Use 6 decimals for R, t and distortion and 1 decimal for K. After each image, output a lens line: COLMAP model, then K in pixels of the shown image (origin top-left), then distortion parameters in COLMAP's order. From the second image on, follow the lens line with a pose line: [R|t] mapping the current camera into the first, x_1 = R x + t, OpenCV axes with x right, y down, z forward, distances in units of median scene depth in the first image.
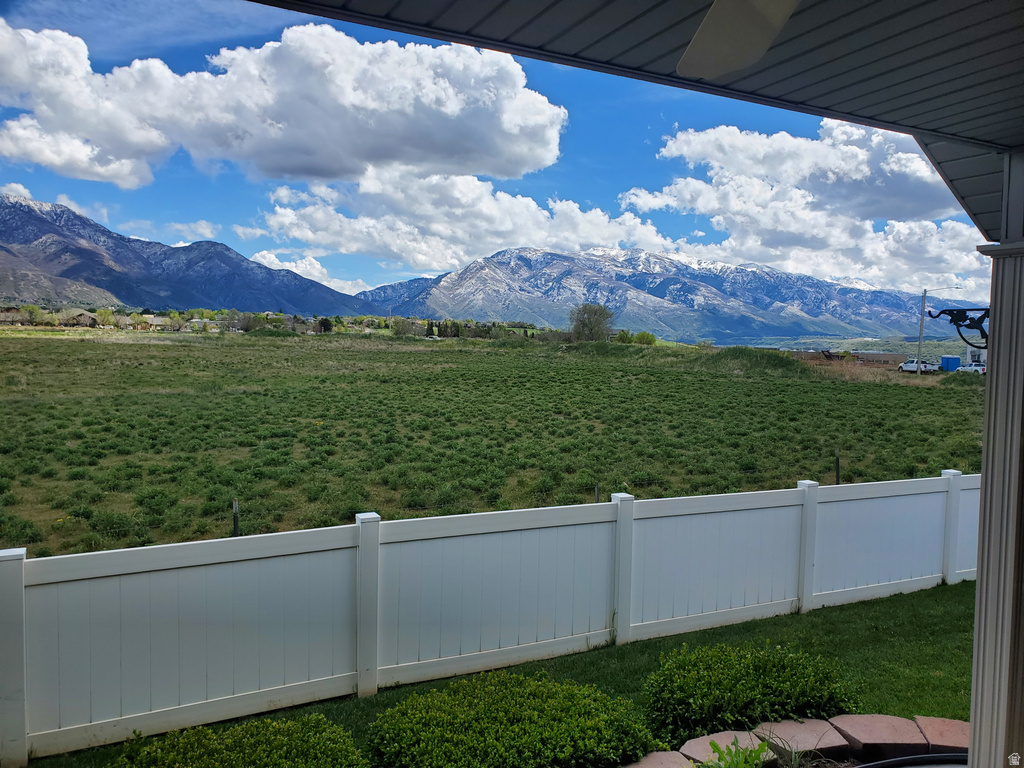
lens RADIAL K [[795.1, 0, 512.0], [0, 795.1, 384.0], [0, 0, 1]] dist [0.004574, 0.051543]
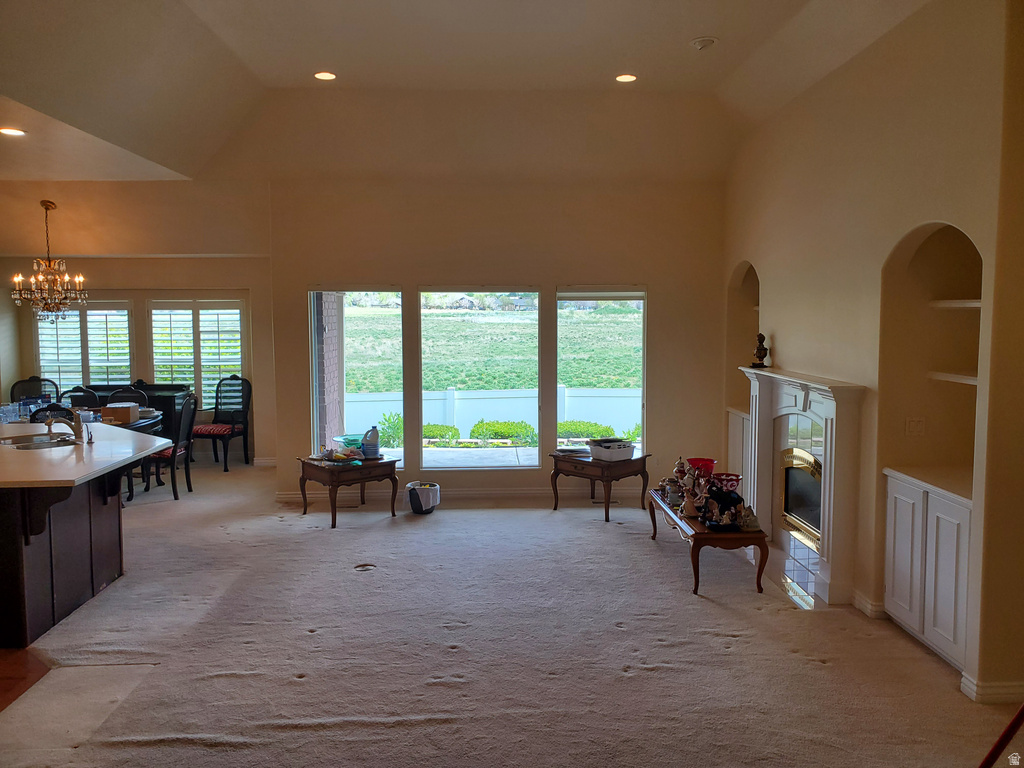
lens RADIAL K [[795.1, 0, 512.0], [0, 795.1, 384.0], [0, 0, 1]] dist [0.004574, 0.051543]
pose [[0.908326, 0.016005, -0.417958, 0.110661], [-0.003154, 0.999501, 0.031420, 0.010701], [0.418252, -0.027221, 0.907923, -0.212368]]
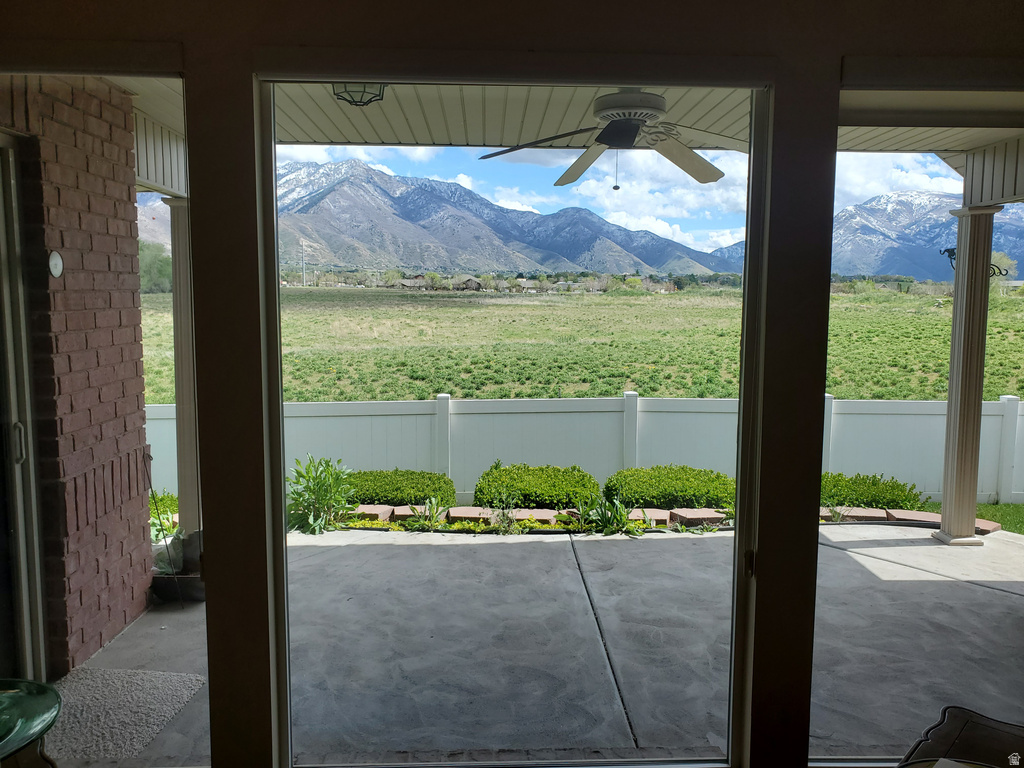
lens RADIAL K [[788.2, 0, 526.1], [0, 788.2, 381.7], [0, 0, 1]] dist [0.189170, -0.260312]
pose [[0.912372, 0.031931, -0.408116, 0.039012], [-0.012341, 0.998646, 0.050544, 0.009148], [0.409177, -0.041079, 0.911530, -0.075890]]
